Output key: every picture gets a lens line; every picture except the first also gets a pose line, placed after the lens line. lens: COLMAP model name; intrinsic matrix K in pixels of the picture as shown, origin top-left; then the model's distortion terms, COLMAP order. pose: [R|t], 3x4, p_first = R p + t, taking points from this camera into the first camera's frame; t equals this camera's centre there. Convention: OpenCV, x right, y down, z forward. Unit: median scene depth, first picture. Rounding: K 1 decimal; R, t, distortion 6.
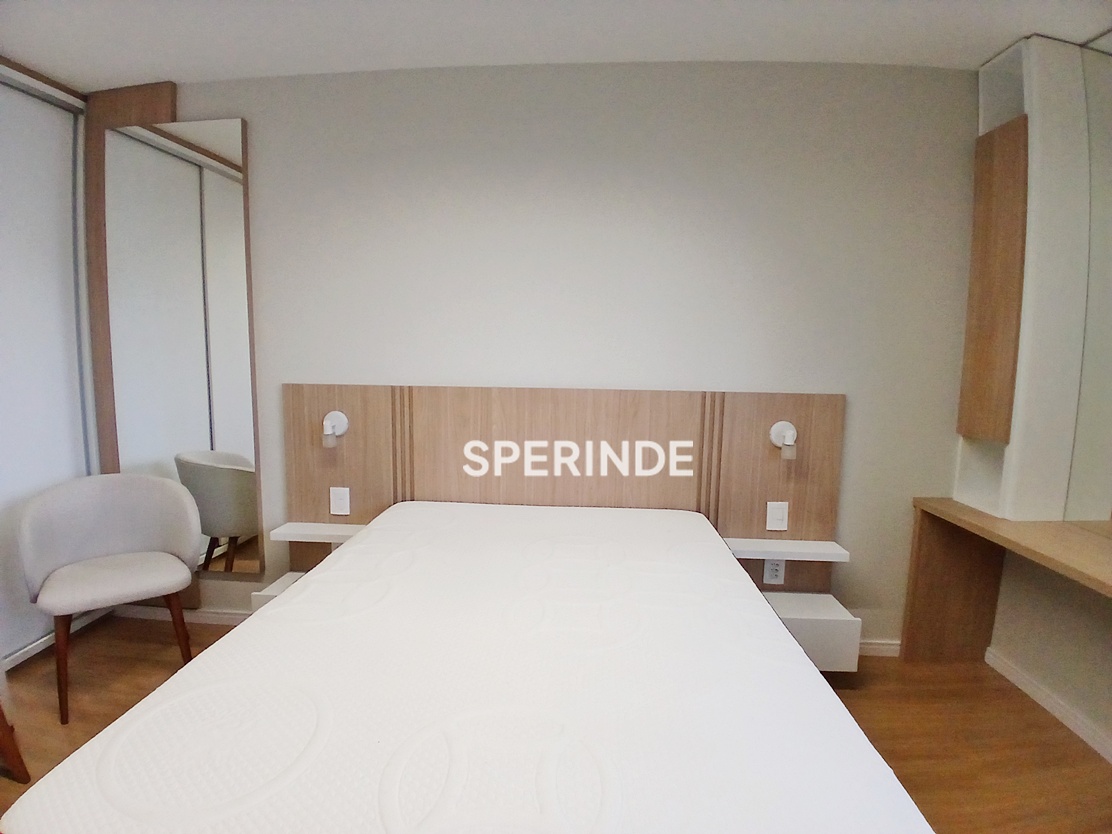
lens RADIAL K [[549.7, 0, 558.6], [0, 549.7, 447.8], [0, 0, 1]] dist [0.003151, -0.040409]
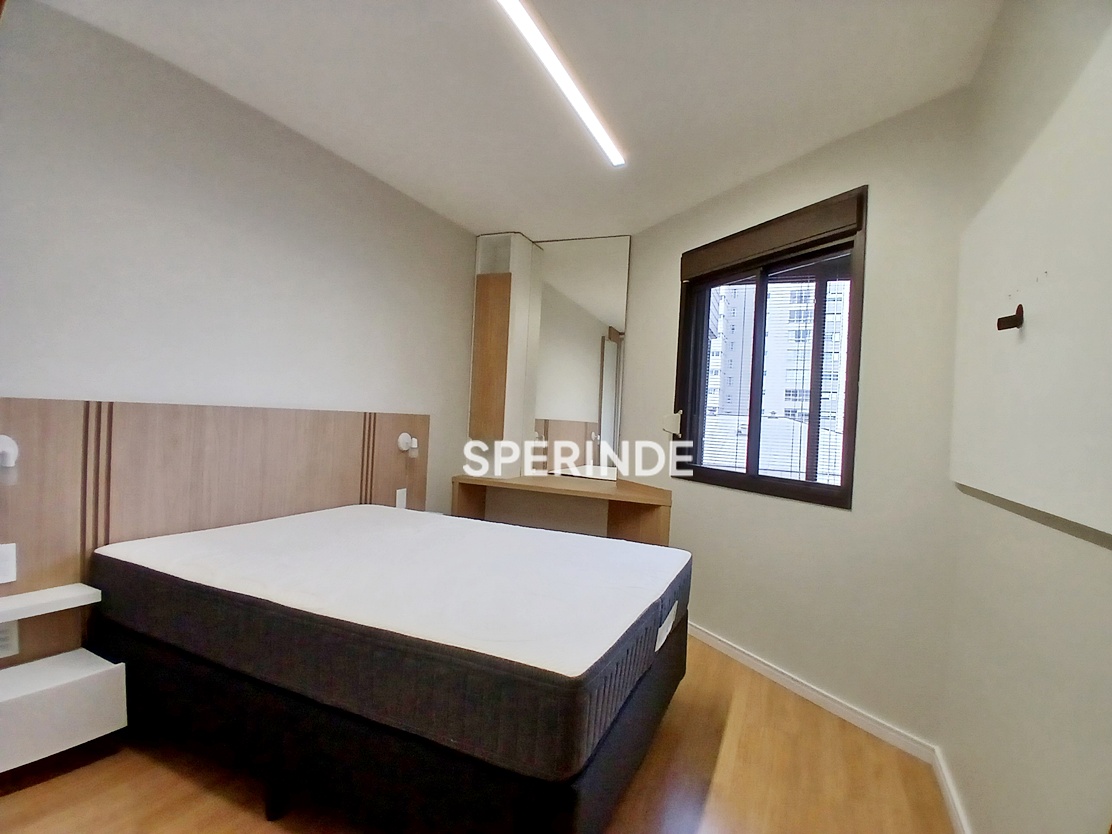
lens RADIAL K [[578.7, 0, 554.7], [0, 578.7, 423.9], [0, 0, 1]] dist [0.047103, 0.000145]
pose [[0.352074, -0.010105, 0.935918, -0.874136], [0.066712, 0.997669, -0.014324, -0.023825], [-0.933592, 0.067480, 0.351928, 0.080304]]
